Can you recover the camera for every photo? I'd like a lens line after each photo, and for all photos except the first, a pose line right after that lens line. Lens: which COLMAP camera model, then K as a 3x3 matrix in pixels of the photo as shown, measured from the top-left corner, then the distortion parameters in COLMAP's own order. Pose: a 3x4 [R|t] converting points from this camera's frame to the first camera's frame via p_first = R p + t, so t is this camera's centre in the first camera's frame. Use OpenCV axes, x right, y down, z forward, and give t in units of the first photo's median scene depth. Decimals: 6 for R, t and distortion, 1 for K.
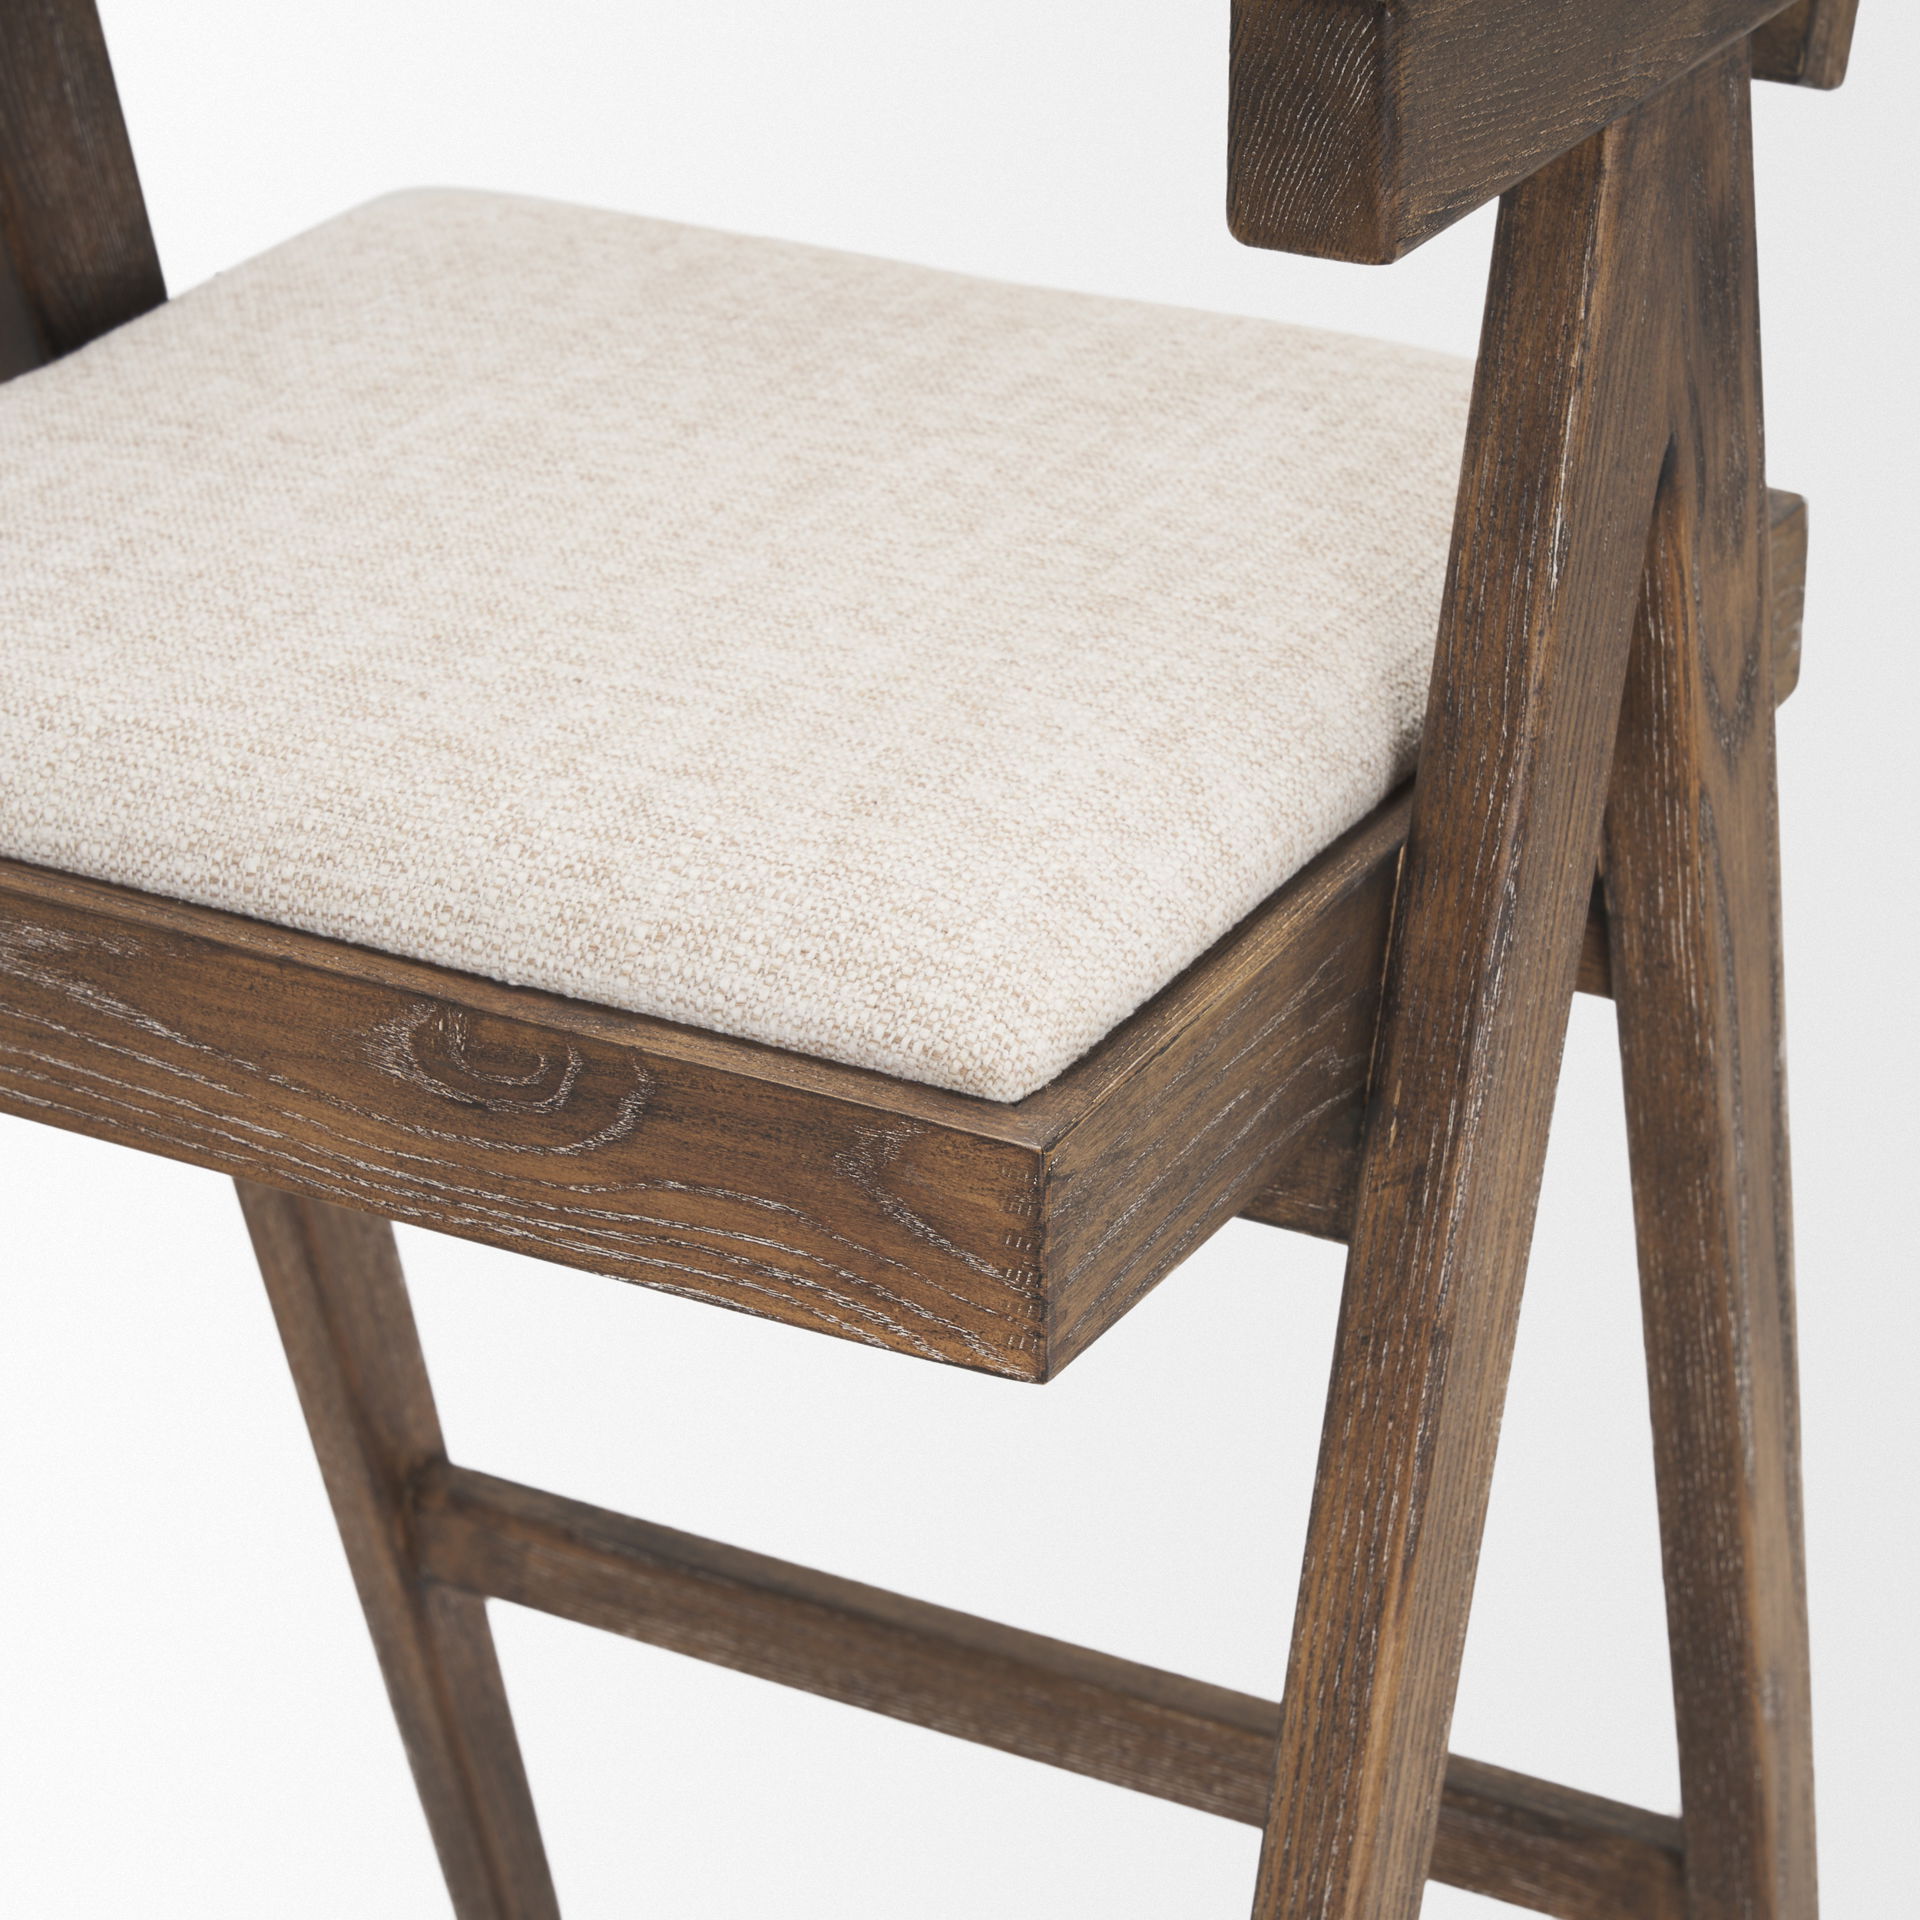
lens RADIAL K [[5490.6, 0, 1044.1], [0, 5490.6, 1032.5], [0, 0, 1]] dist [-0.091286, 0.486744]
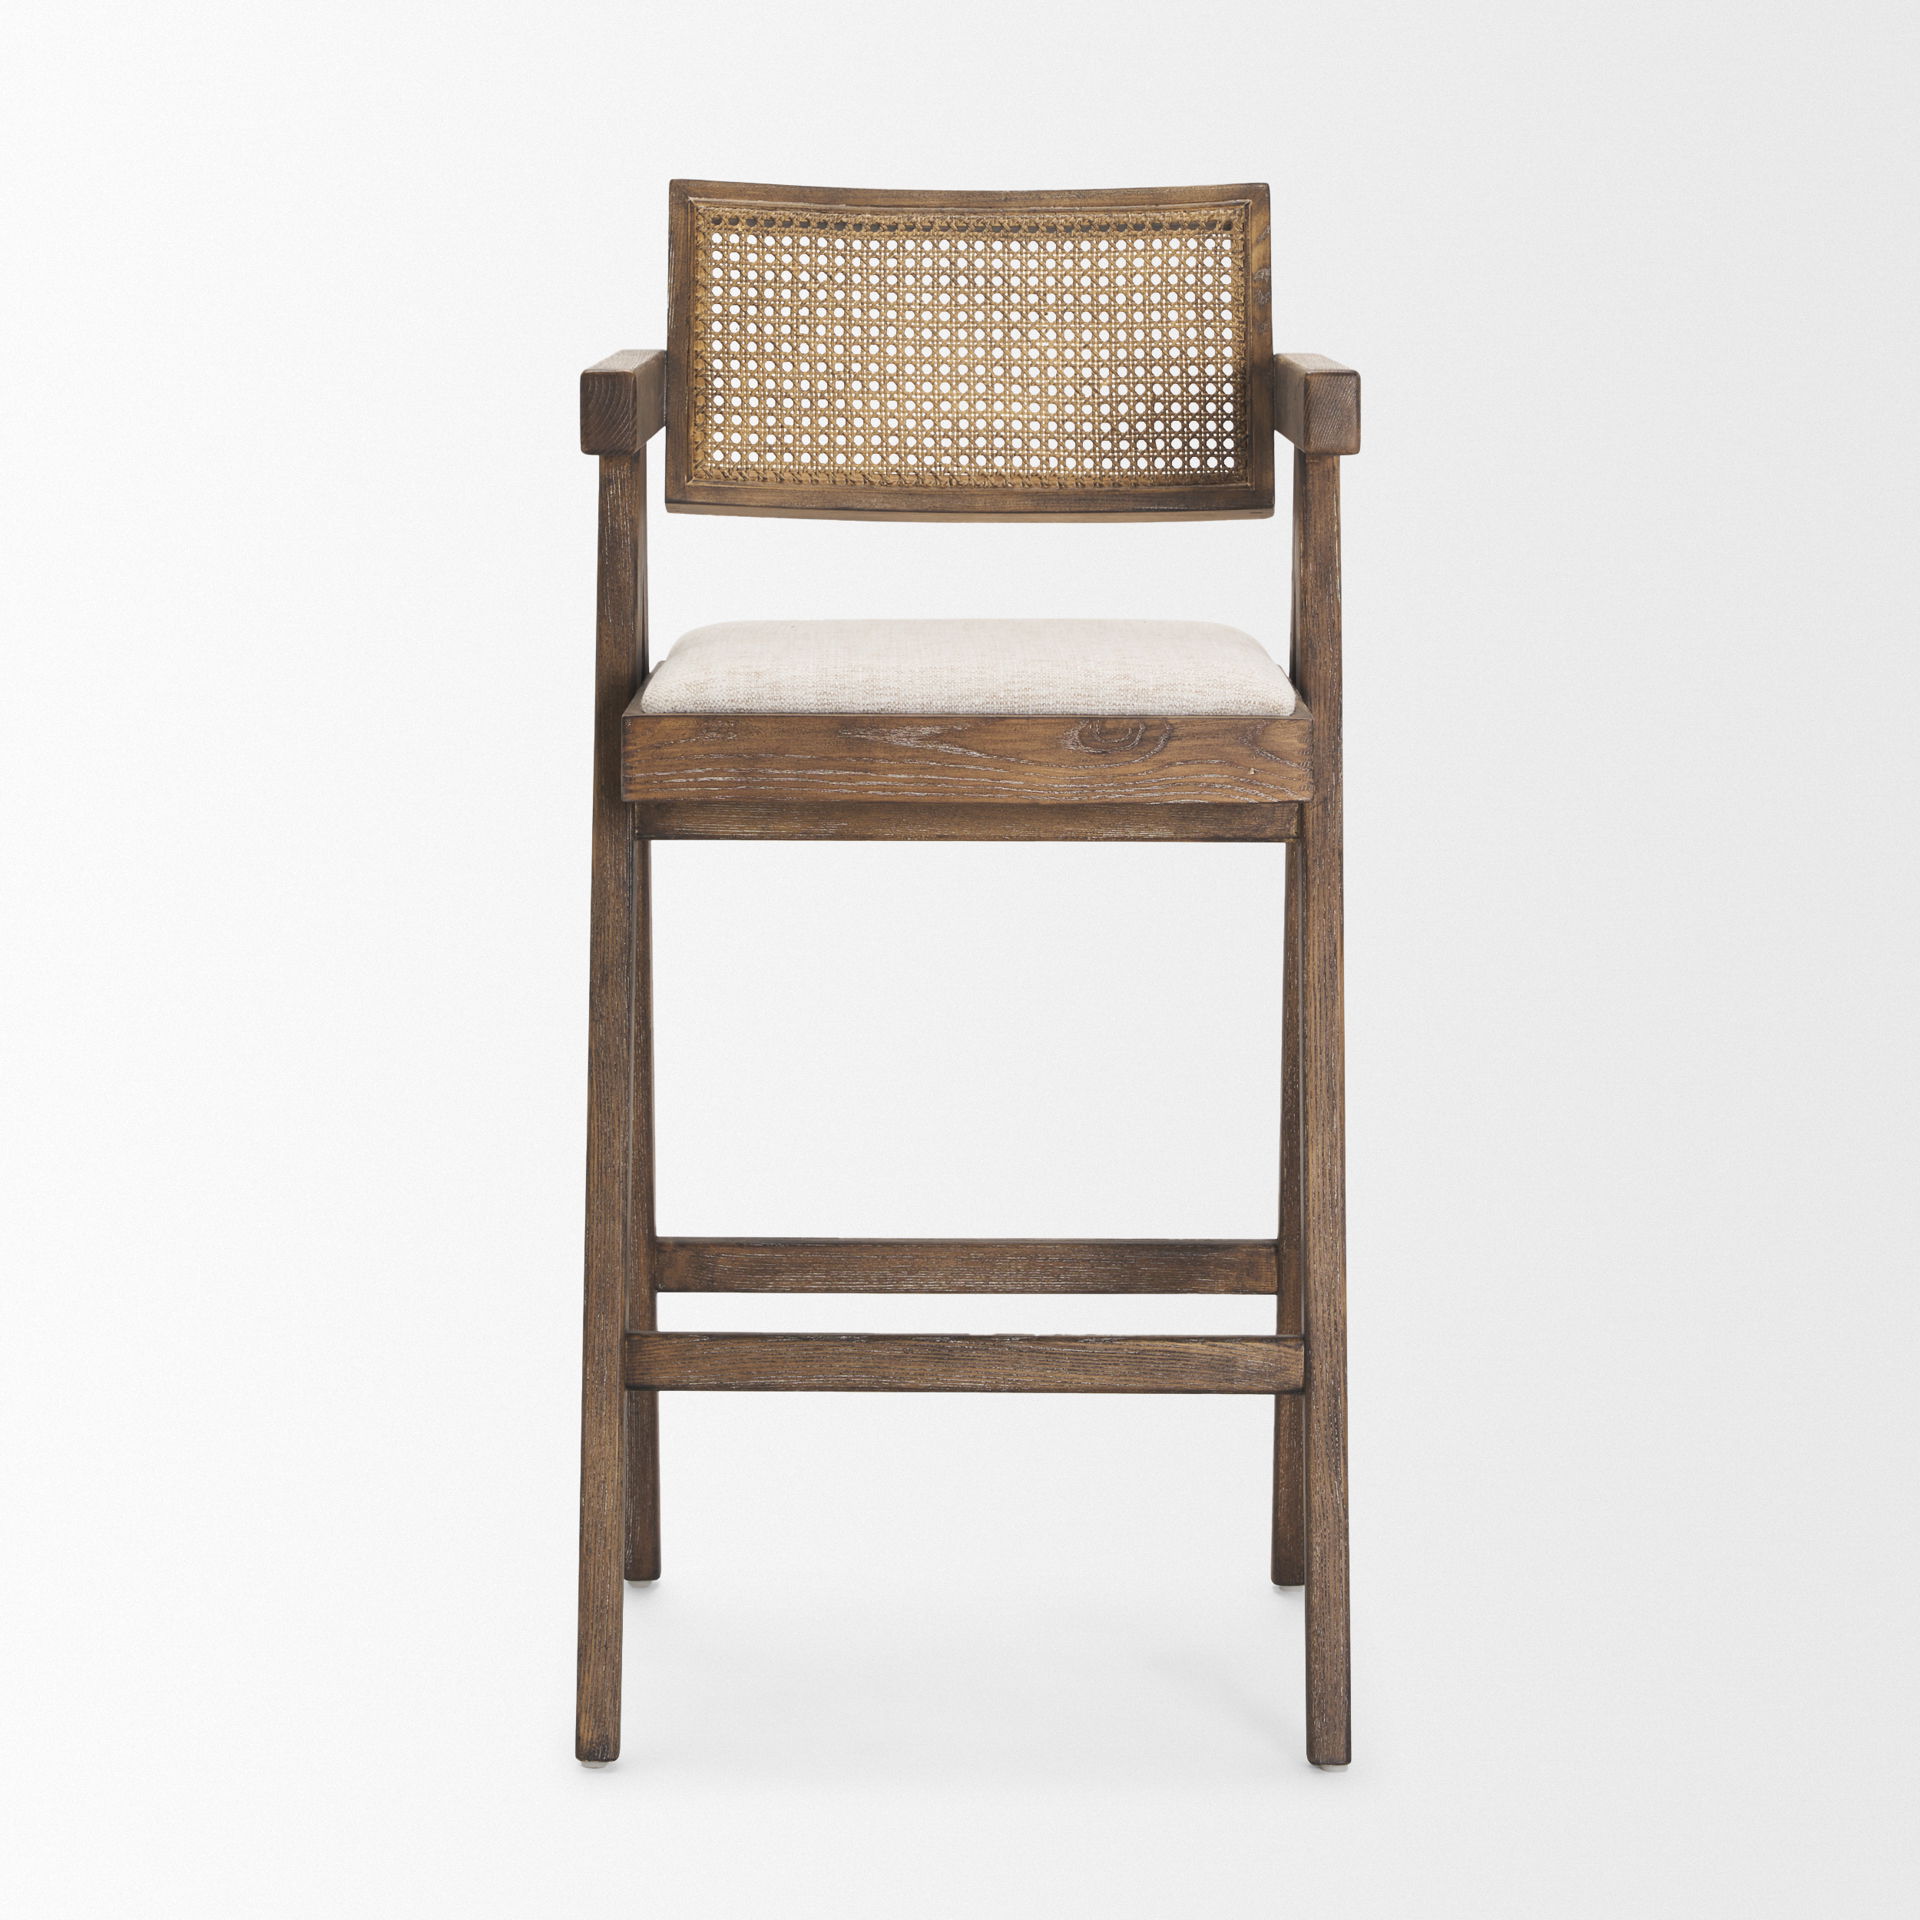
lens RADIAL K [[5736.5, 0, 960.0], [0, 5736.5, 960.0], [0, 0, 1]] dist [-0.214432, -1.056654]
pose [[0.887238, -0.066802, 0.456449, -1.318960], [0.205784, 0.942870, -0.262009, 0.758159], [-0.412870, 0.326394, 0.850297, -1.322830]]
